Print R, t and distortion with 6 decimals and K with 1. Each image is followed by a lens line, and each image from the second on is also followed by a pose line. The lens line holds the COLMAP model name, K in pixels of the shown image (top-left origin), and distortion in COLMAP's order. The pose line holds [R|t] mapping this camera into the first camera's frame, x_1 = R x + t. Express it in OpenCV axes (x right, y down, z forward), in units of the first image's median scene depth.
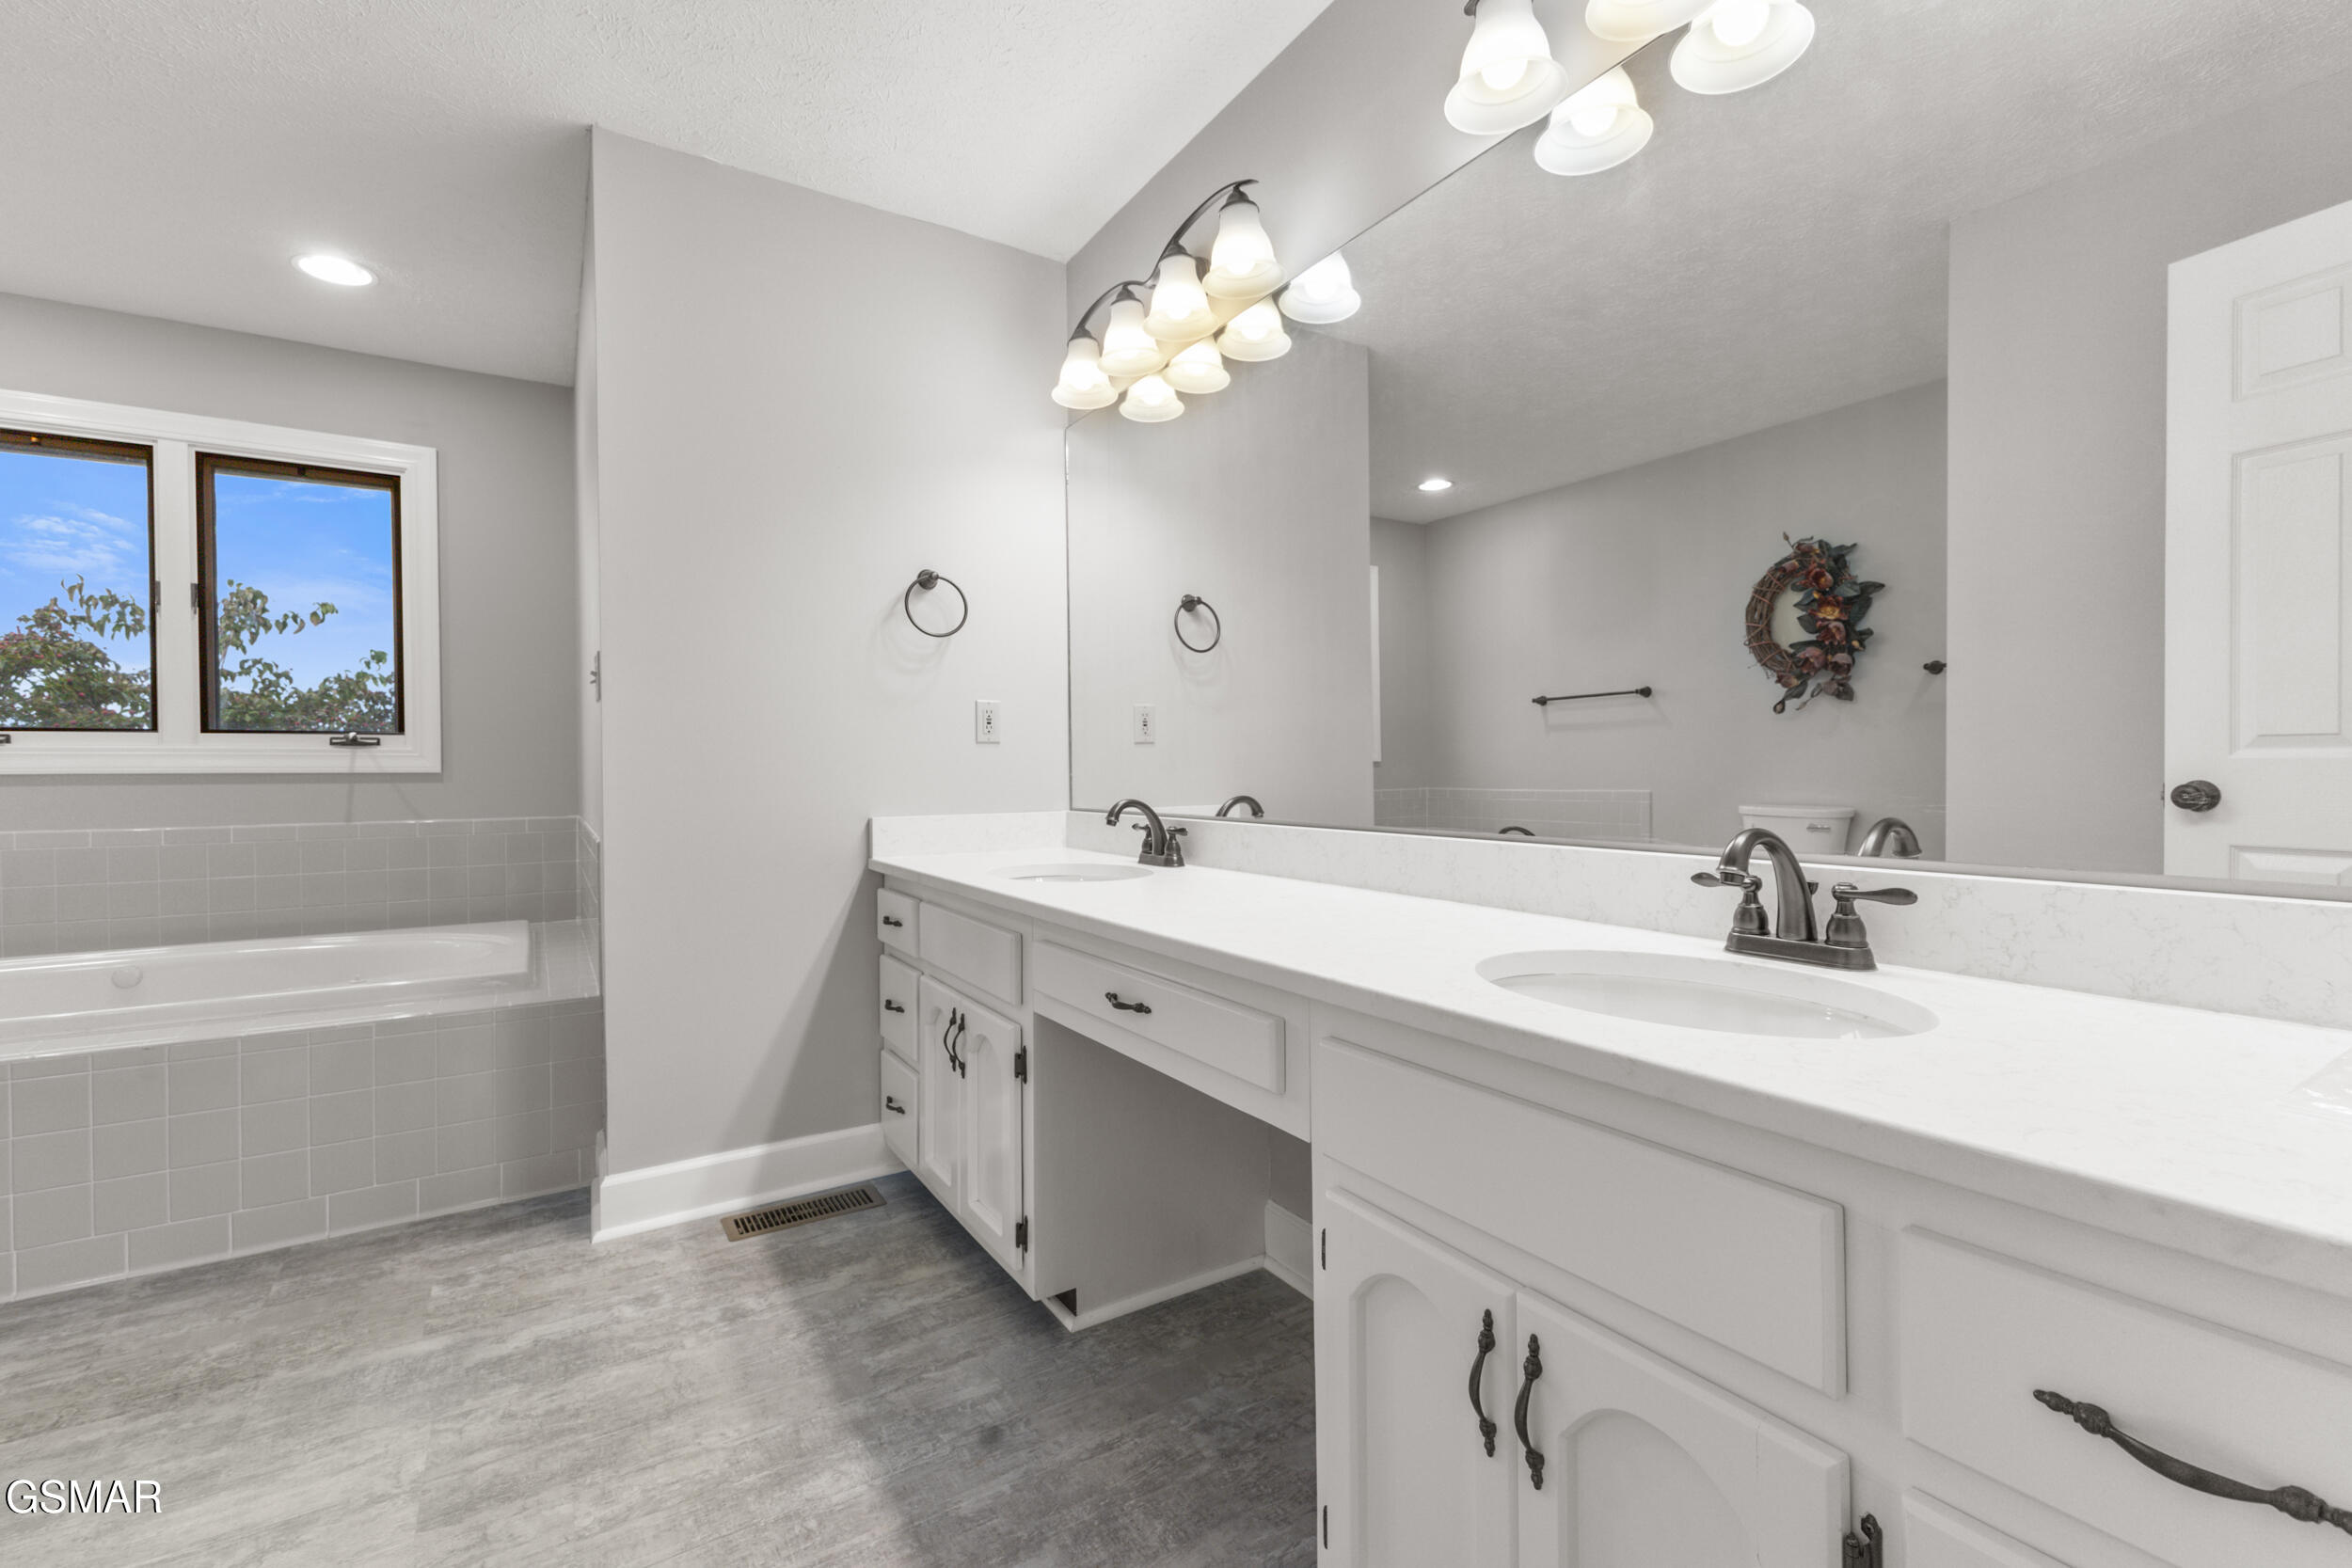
lens RADIAL K [[1016.5, 0, 1176.6], [0, 1016.5, 779.6], [0, 0, 1]] dist [0.009318, 0.000121]
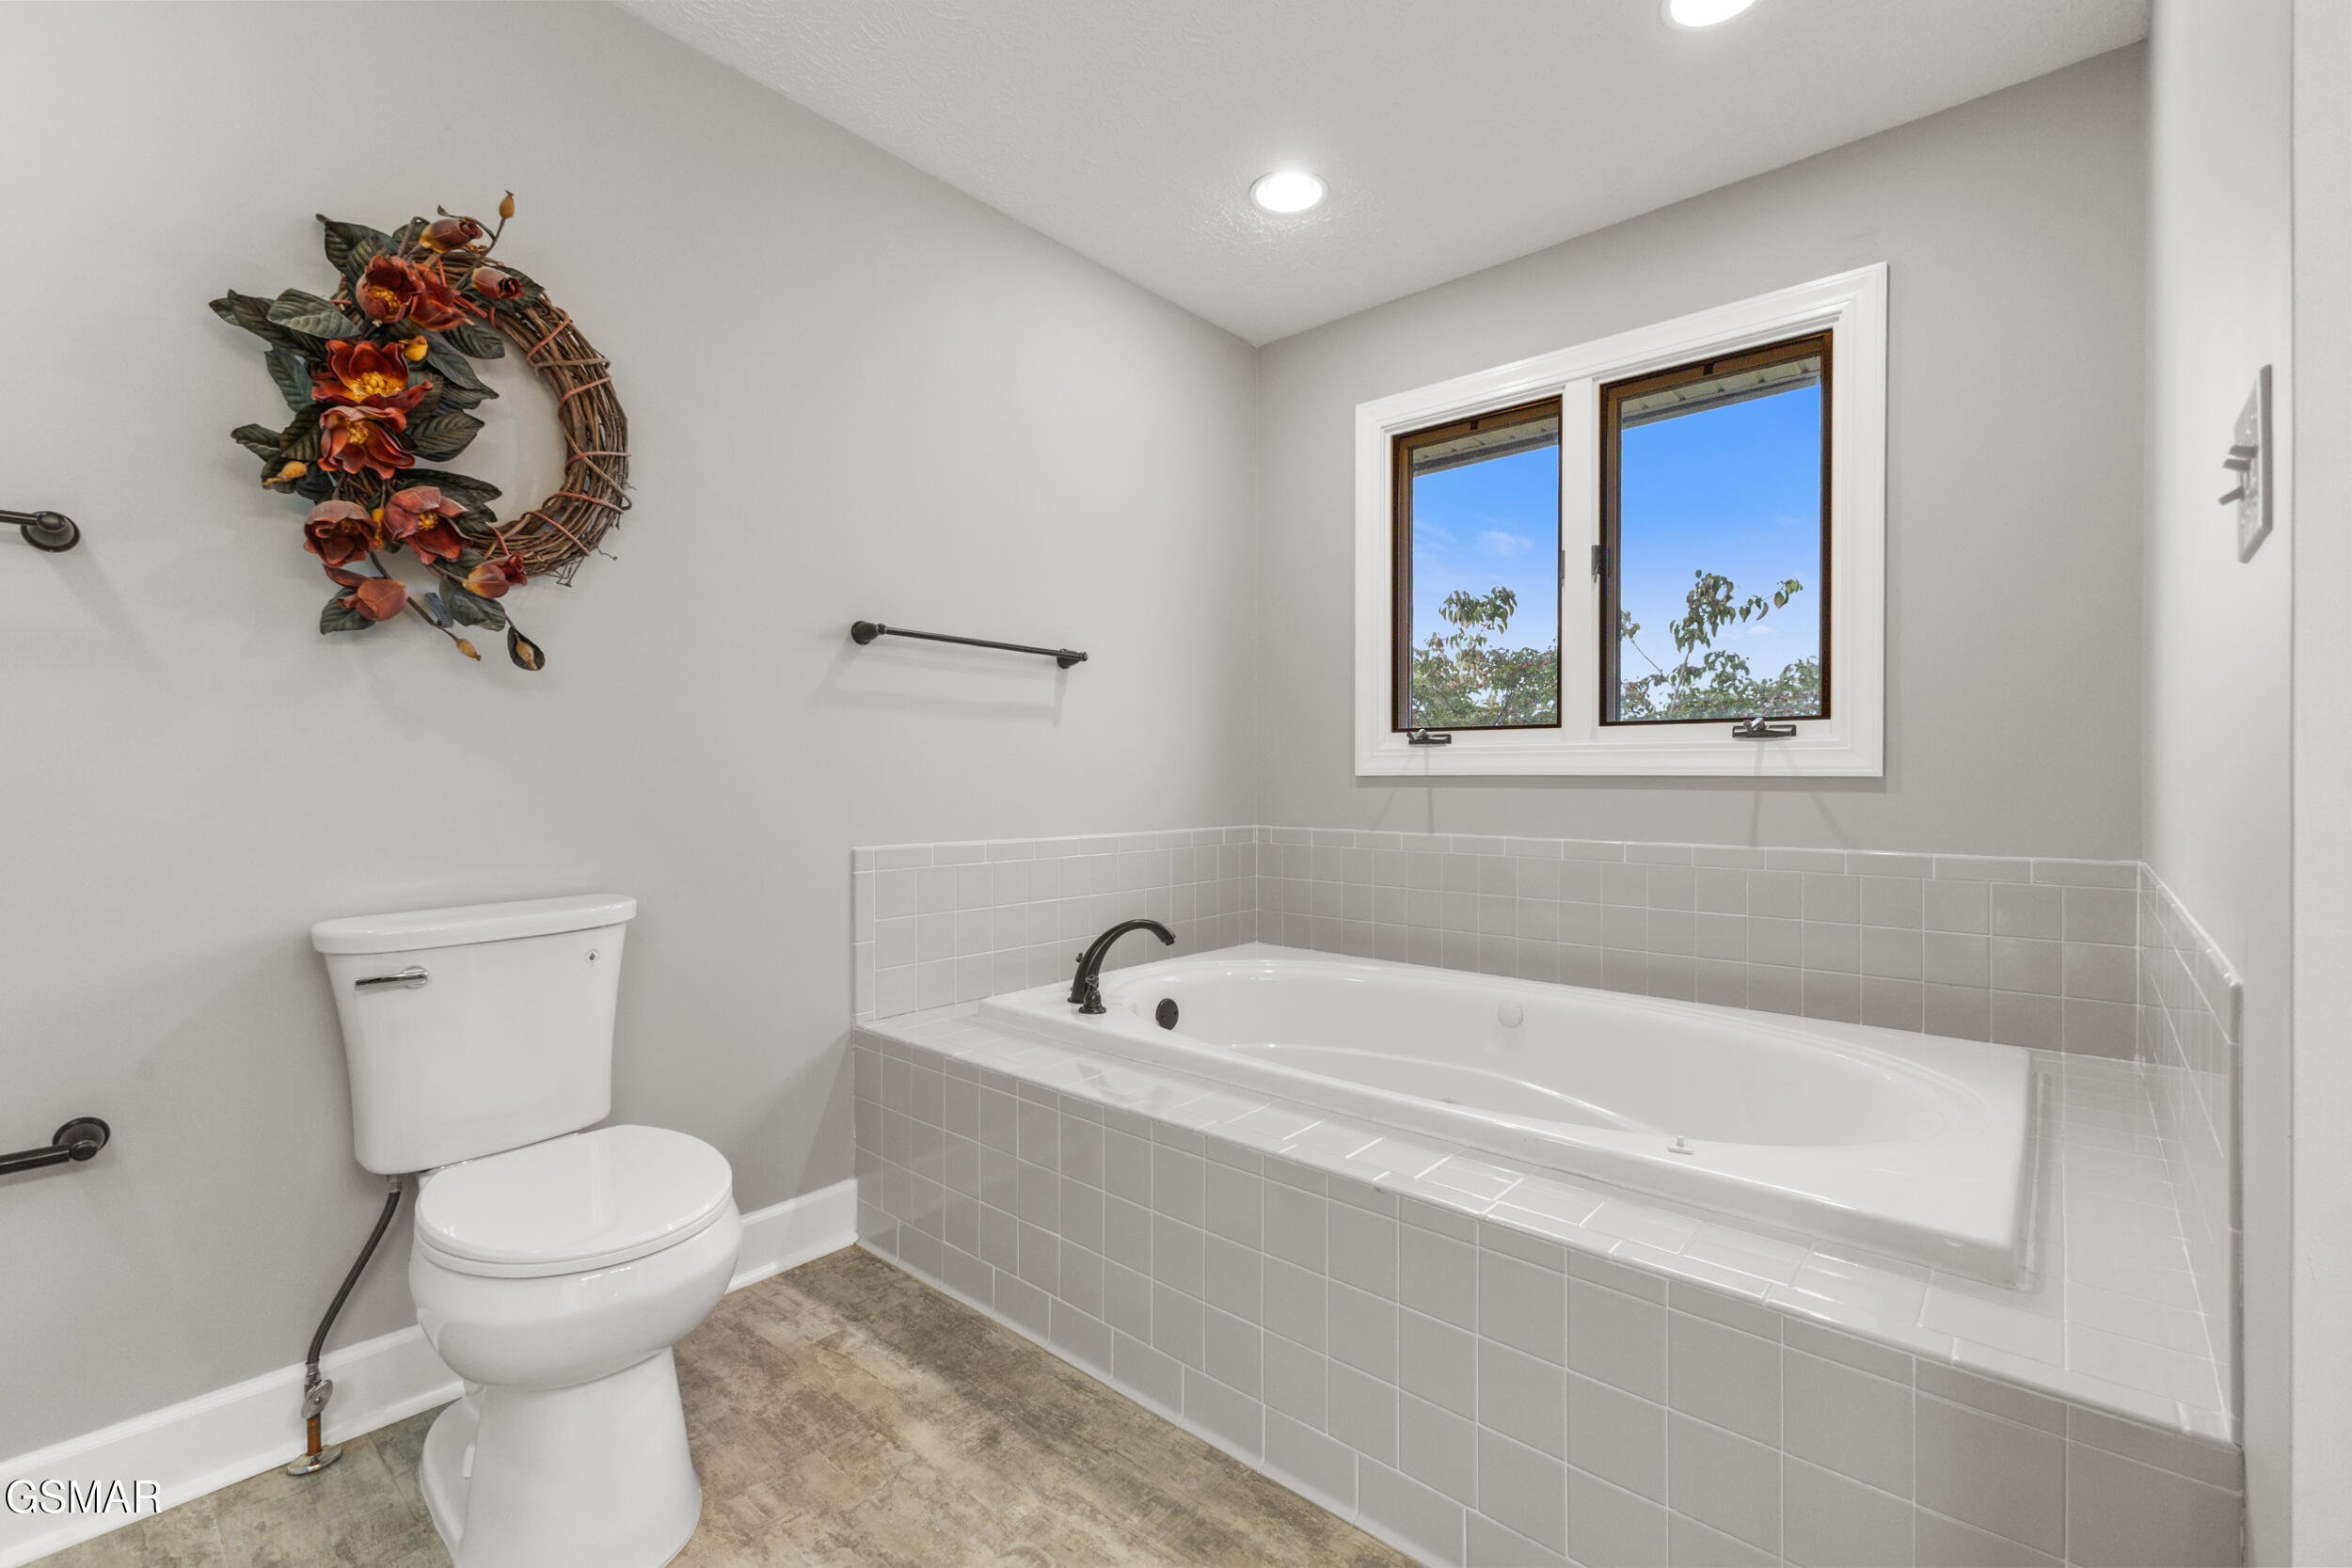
lens RADIAL K [[1016.5, 0, 1176.6], [0, 1016.5, 779.6], [0, 0, 1]] dist [0.009318, 0.000121]
pose [[0.290920, 0.009329, -0.956702, -0.197543], [-0.013467, 0.999893, 0.005655, -0.002040], [0.956653, 0.011238, 0.291015, 0.324259]]
